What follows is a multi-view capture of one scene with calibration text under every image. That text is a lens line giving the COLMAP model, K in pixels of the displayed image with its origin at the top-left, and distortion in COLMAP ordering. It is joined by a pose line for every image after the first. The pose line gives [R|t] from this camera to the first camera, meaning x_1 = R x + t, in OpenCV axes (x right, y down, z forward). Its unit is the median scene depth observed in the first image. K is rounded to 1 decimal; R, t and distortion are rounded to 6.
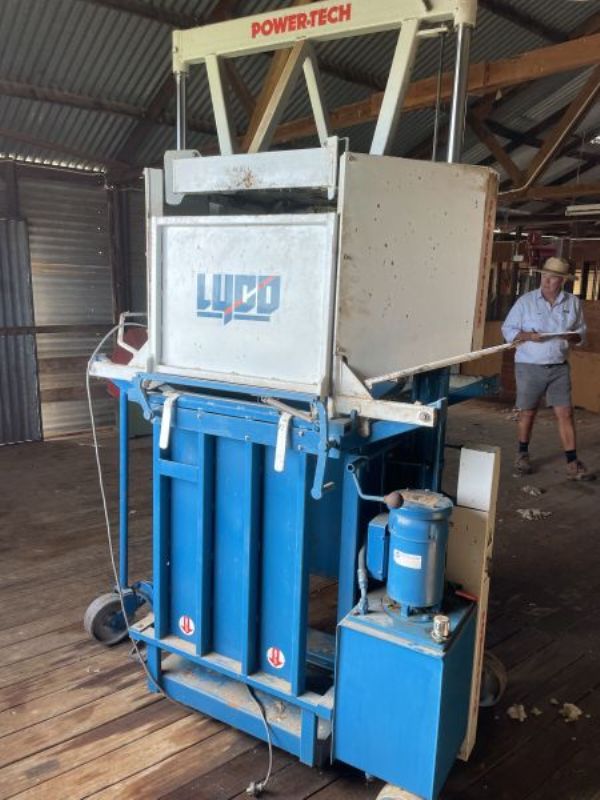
lens RADIAL K [[620.5, 0, 303.5], [0, 620.5, 392.5], [0, 0, 1]] dist [0.091440, -0.126385]
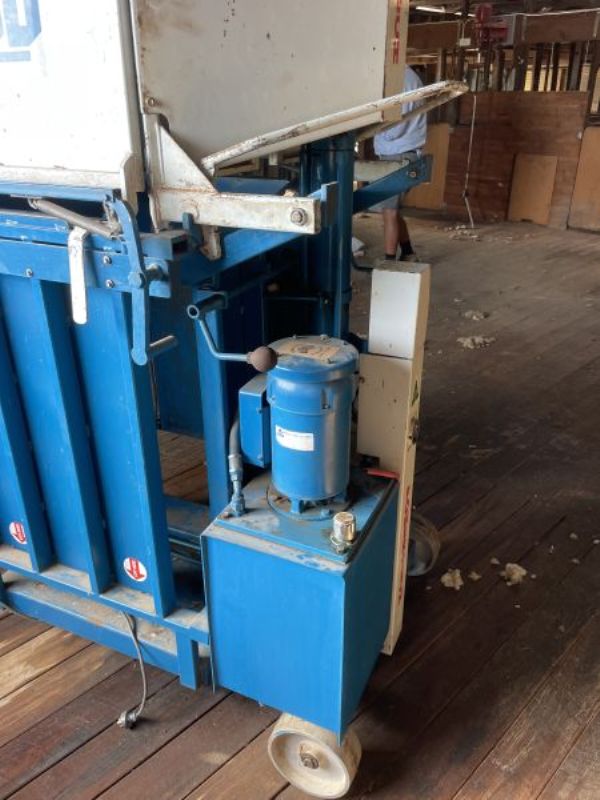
lens RADIAL K [[620.5, 0, 303.5], [0, 620.5, 392.5], [0, 0, 1]] dist [0.091440, -0.126385]
pose [[0.994553, -0.075890, 0.071446, 0.126608], [0.054739, 0.963628, 0.261582, 0.039631], [-0.088699, -0.256246, 0.962533, 0.346686]]
